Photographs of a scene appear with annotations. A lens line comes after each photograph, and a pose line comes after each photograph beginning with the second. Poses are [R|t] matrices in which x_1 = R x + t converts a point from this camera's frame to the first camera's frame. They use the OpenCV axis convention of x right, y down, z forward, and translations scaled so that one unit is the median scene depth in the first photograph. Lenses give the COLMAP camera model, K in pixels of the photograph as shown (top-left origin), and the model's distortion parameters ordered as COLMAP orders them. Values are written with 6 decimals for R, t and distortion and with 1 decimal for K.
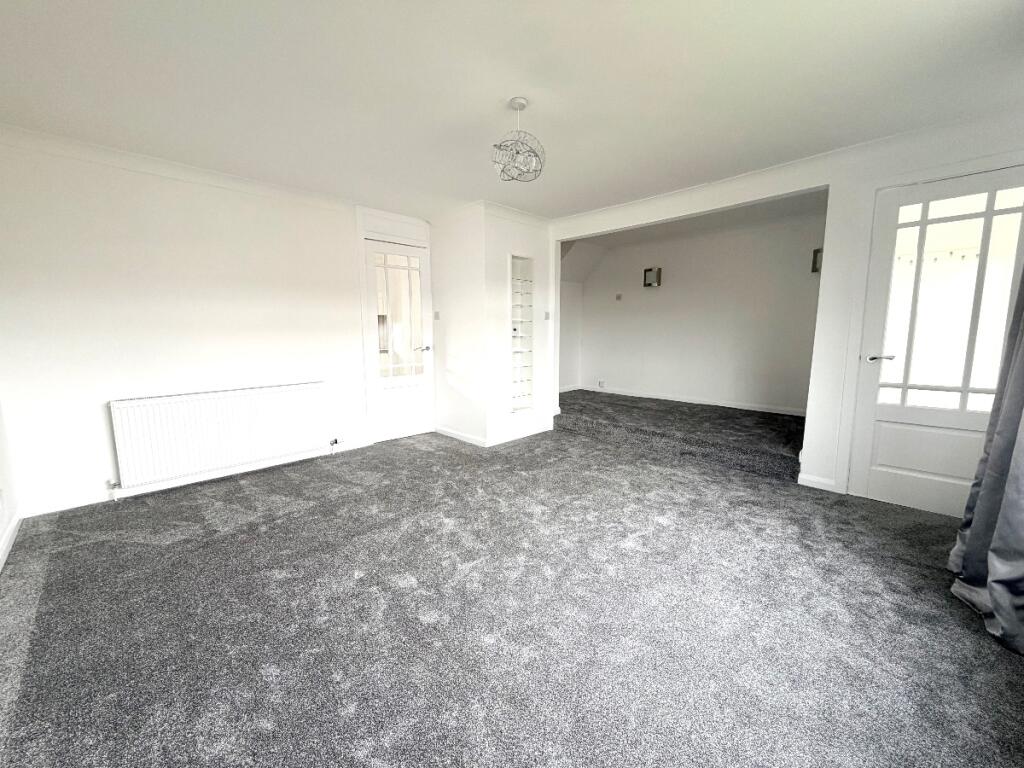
lens RADIAL K [[409.4, 0, 507.0], [0, 409.4, 384.5], [0, 0, 1]] dist [0.001672, -0.000109]
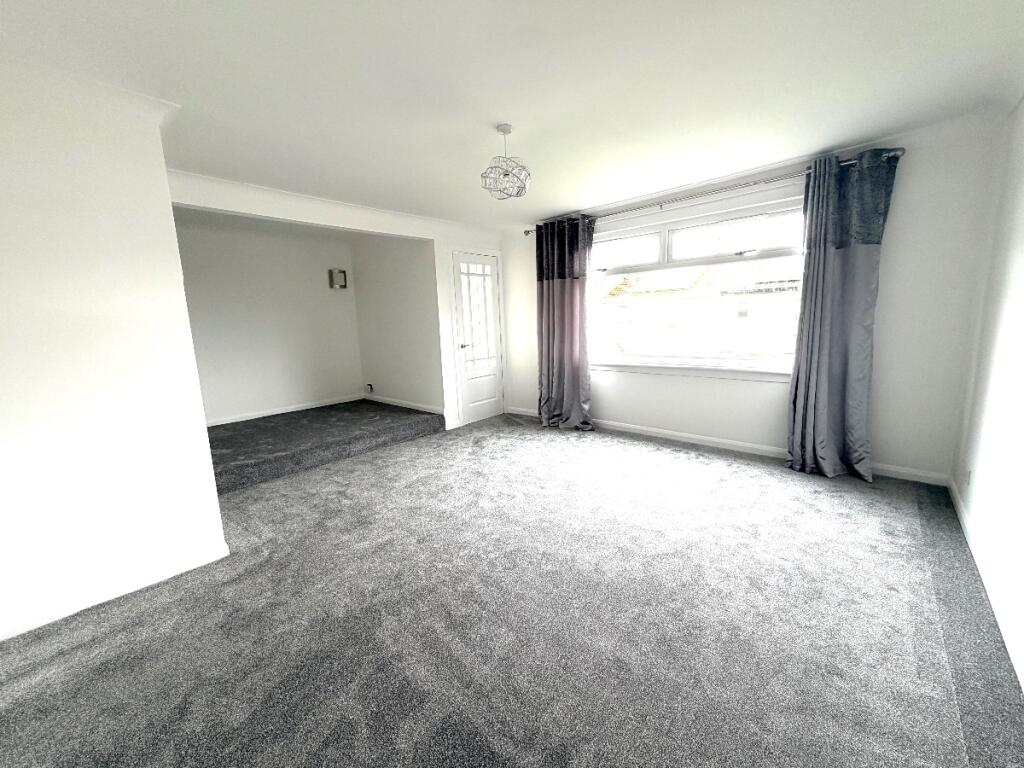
lens RADIAL K [[409.4, 0, 507.0], [0, 409.4, 384.5], [0, 0, 1]] dist [0.001672, -0.000109]
pose [[-0.071162, -0.147185, 0.986546, -0.866042], [0.170361, 0.972727, 0.157412, -0.140843], [-0.982809, 0.179270, -0.044147, 0.881400]]
